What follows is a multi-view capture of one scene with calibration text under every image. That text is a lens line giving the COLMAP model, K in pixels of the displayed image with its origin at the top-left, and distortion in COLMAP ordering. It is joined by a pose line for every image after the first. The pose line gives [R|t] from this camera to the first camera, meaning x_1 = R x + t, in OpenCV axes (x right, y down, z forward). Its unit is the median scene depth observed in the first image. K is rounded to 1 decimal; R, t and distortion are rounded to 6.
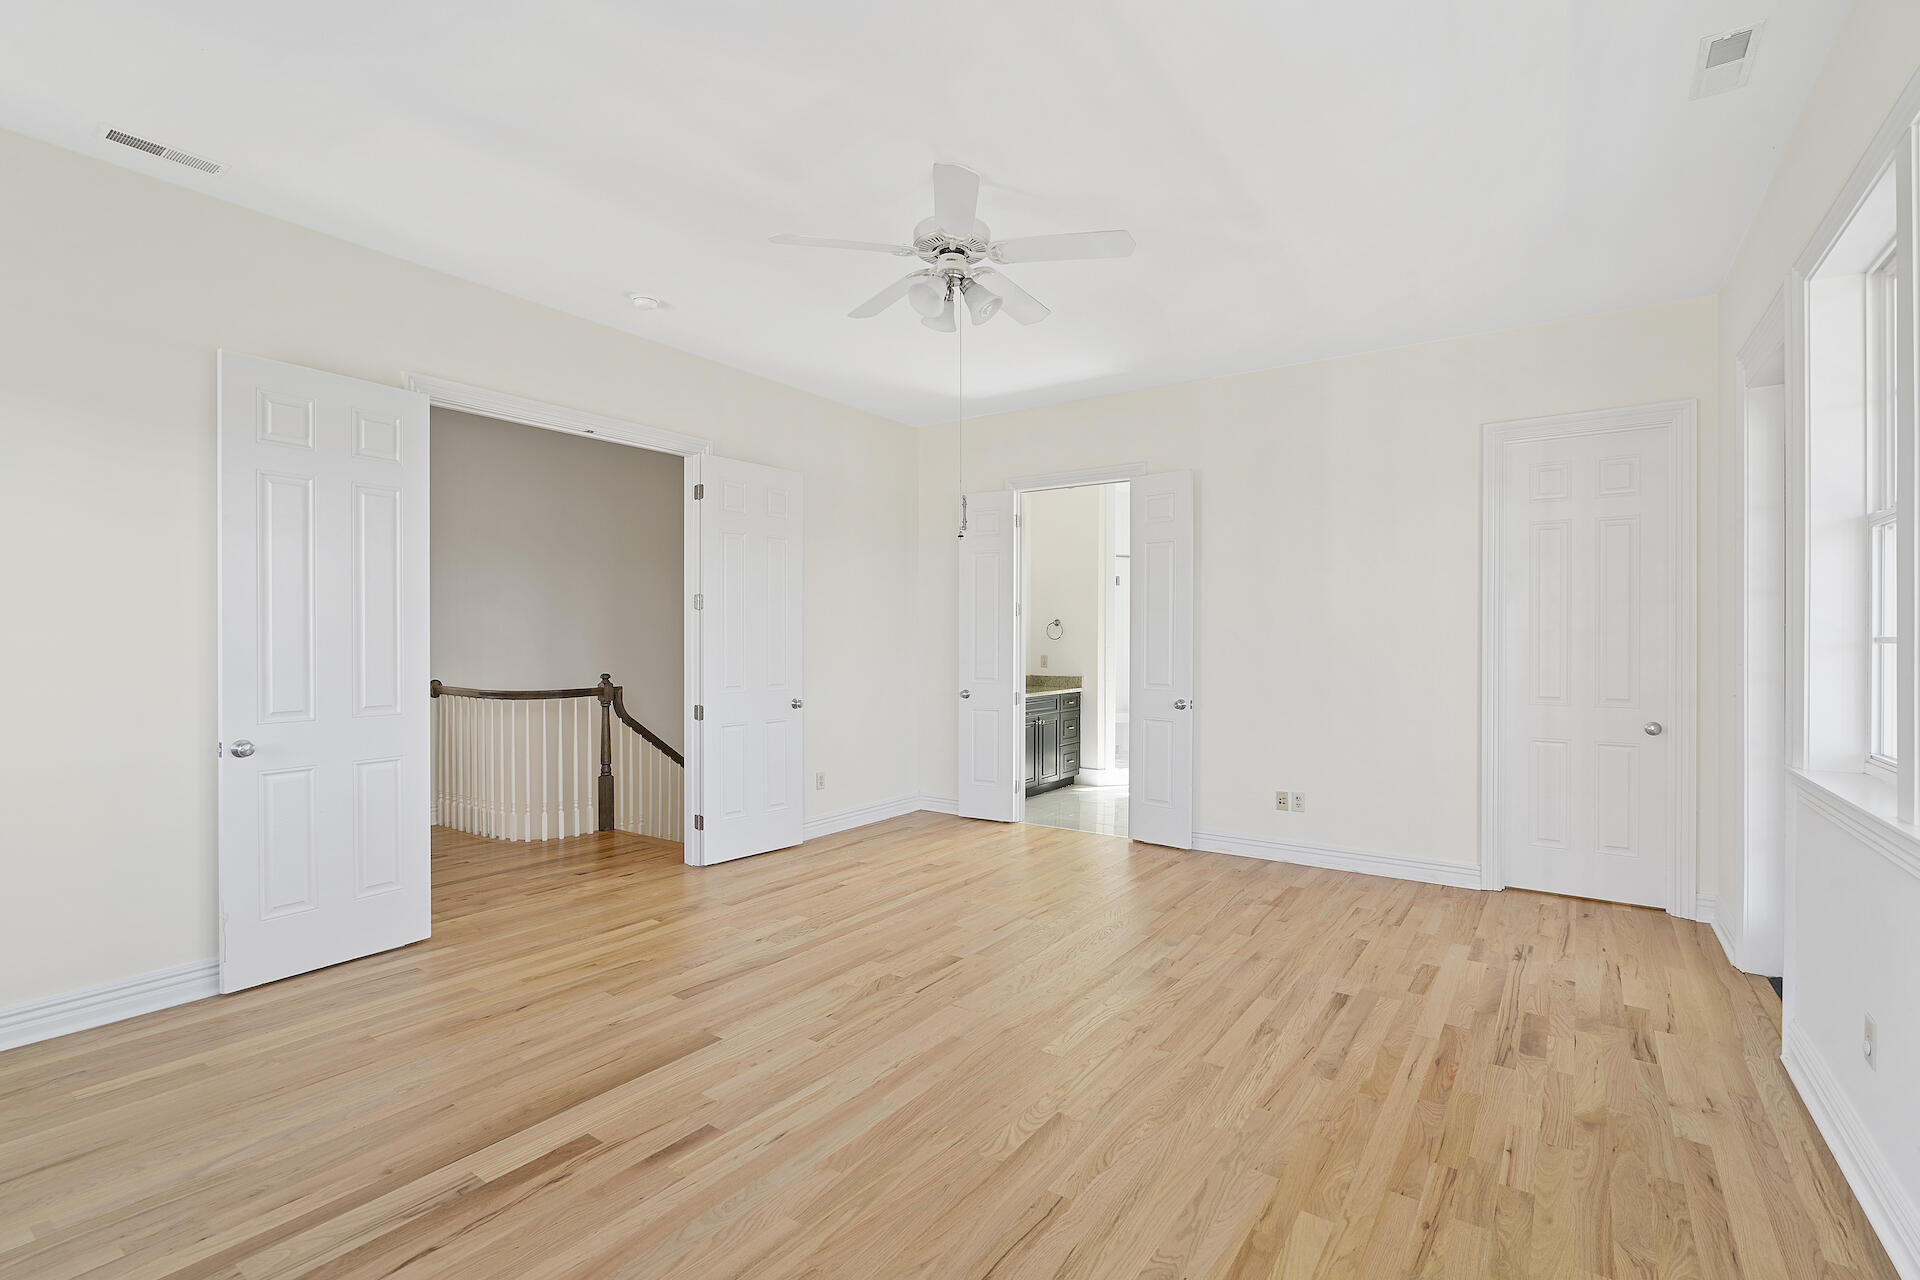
lens RADIAL K [[869.8, 0, 960.0], [0, 869.8, 640.0], [0, 0, 1]] dist [-0.012712, 0.009212]
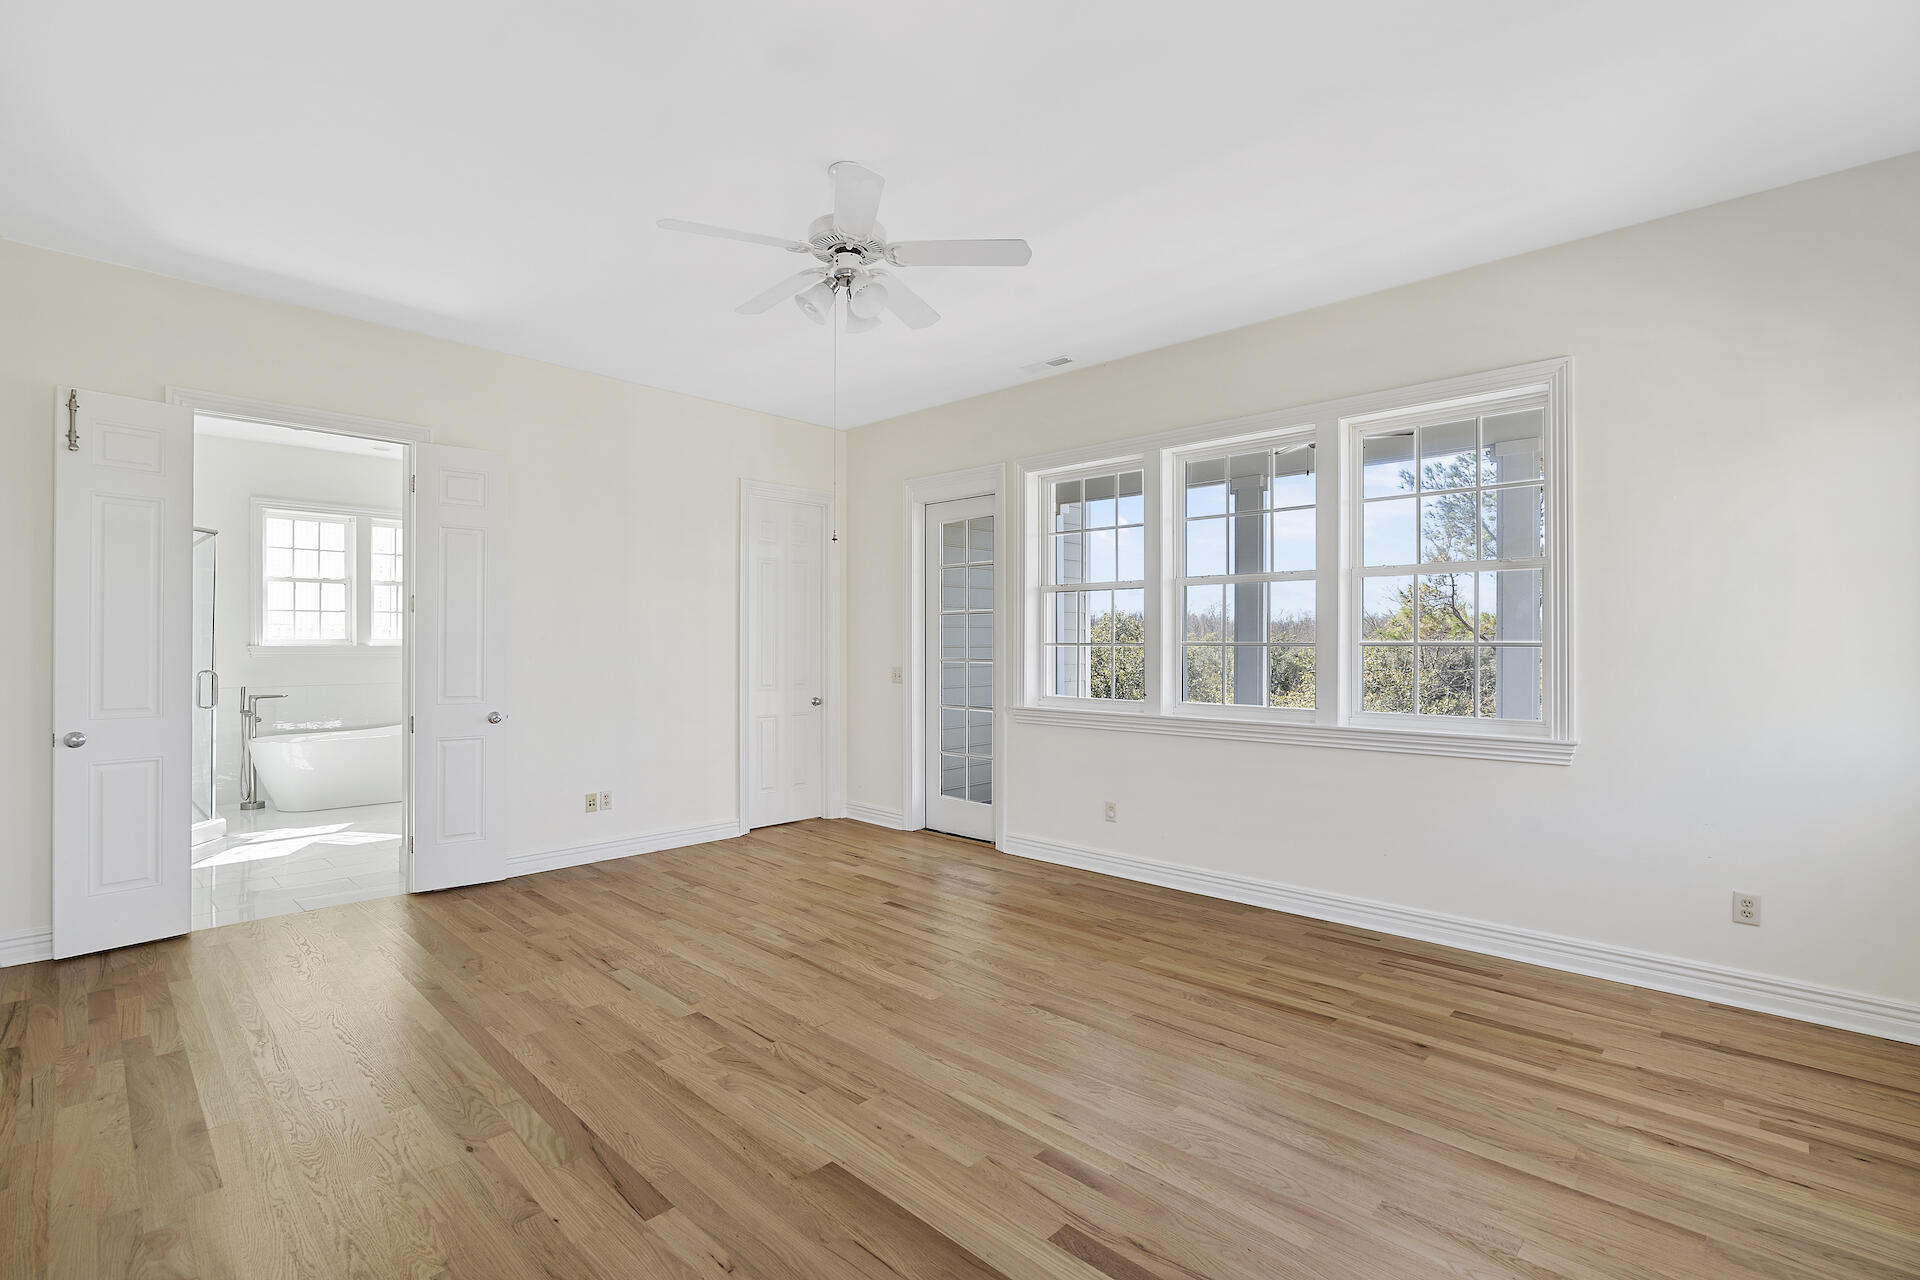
lens RADIAL K [[869.8, 0, 960.0], [0, 869.8, 640.0], [0, 0, 1]] dist [-0.012712, 0.009212]
pose [[0.151661, 0.004171, 0.988424, -0.951606], [-0.001241, 0.999991, -0.004030, 0.000262], [-0.988432, -0.000615, 0.151665, 0.720382]]
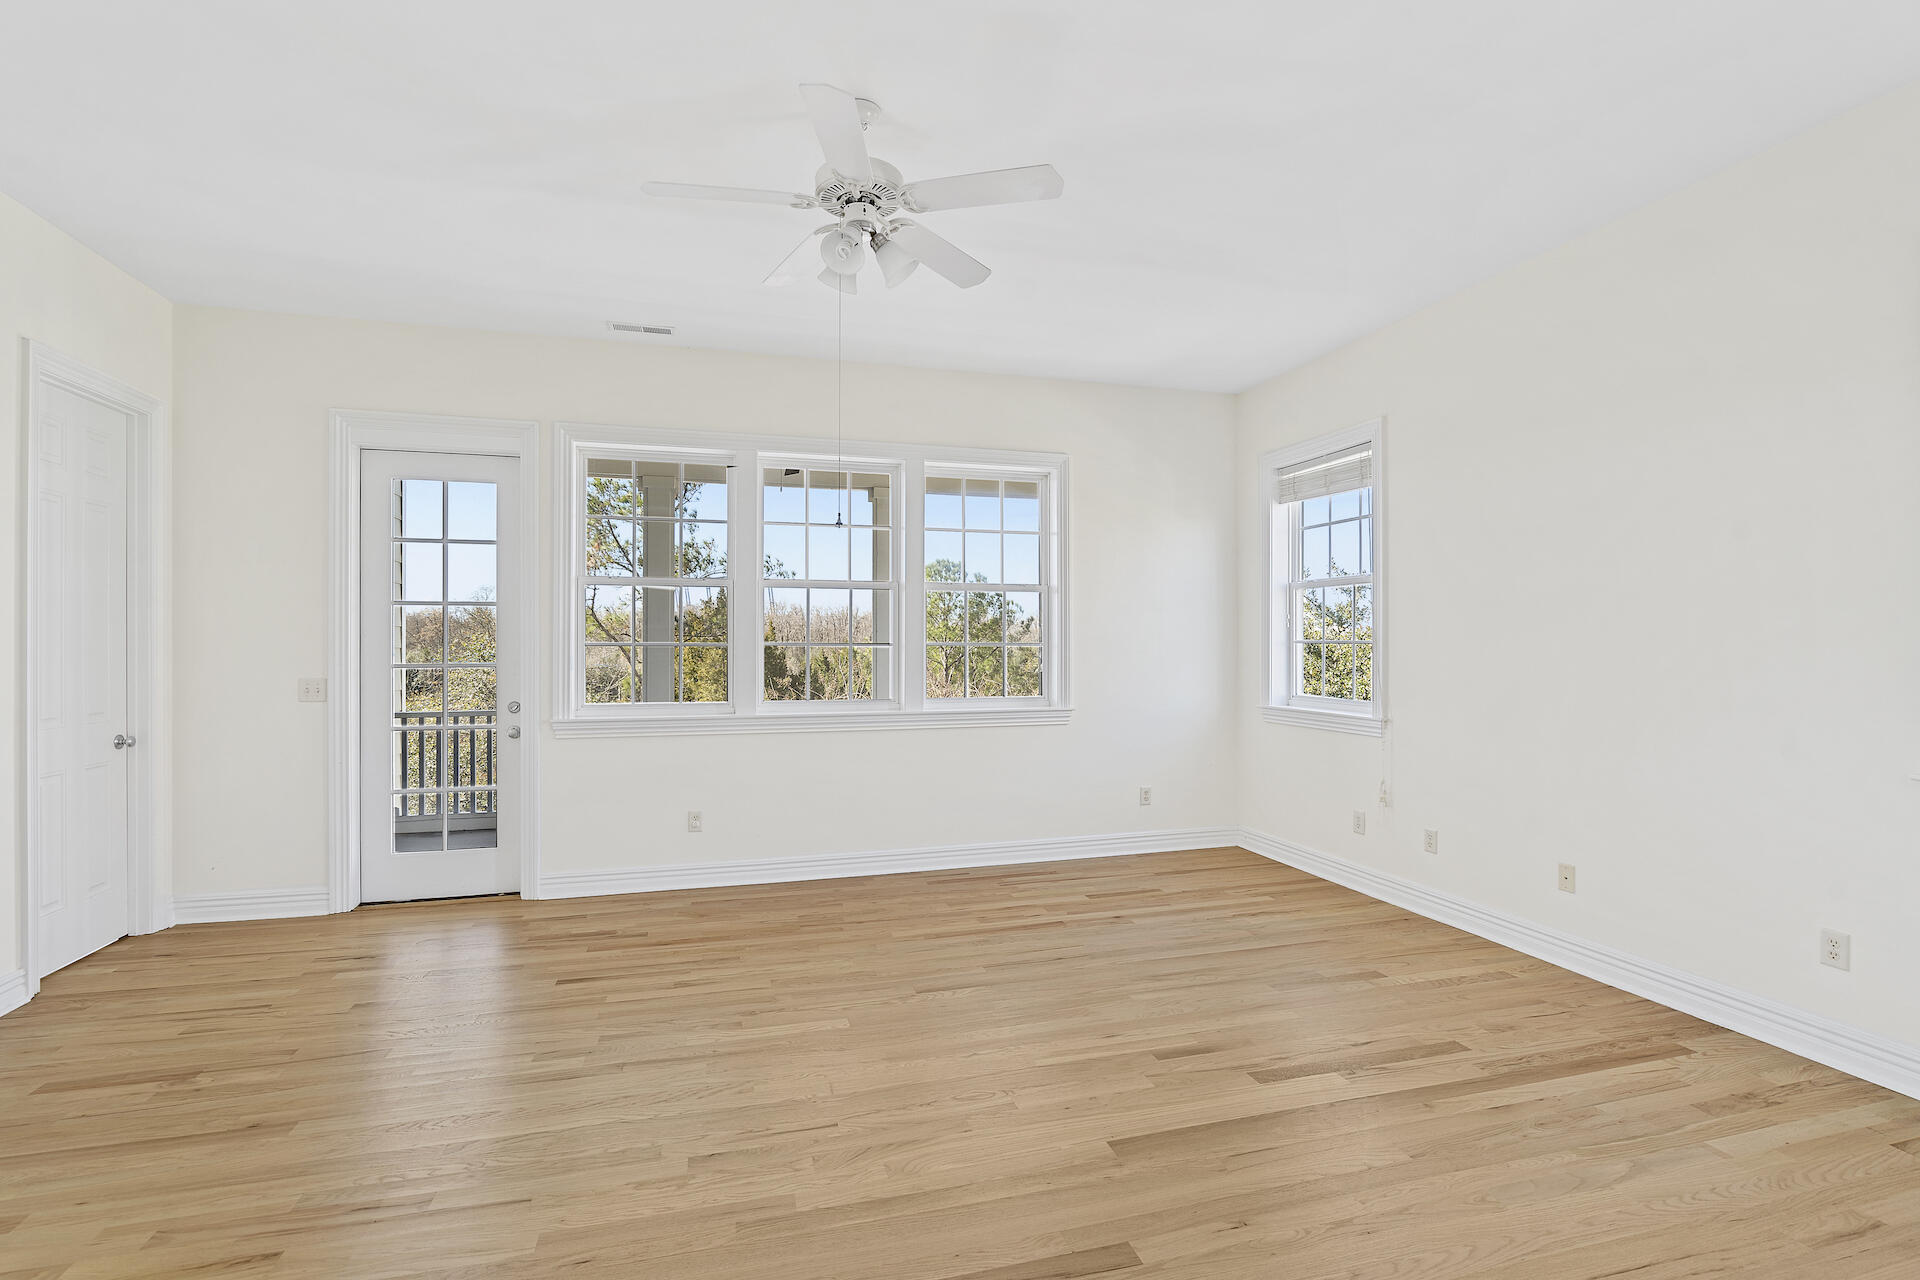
lens RADIAL K [[869.8, 0, 960.0], [0, 869.8, 640.0], [0, 0, 1]] dist [-0.012712, 0.009212]
pose [[-0.775869, 0.001438, 0.630892, -0.630701], [-0.002471, 0.999983, -0.005317, 0.000143], [-0.630889, -0.005684, -0.775852, 1.599015]]
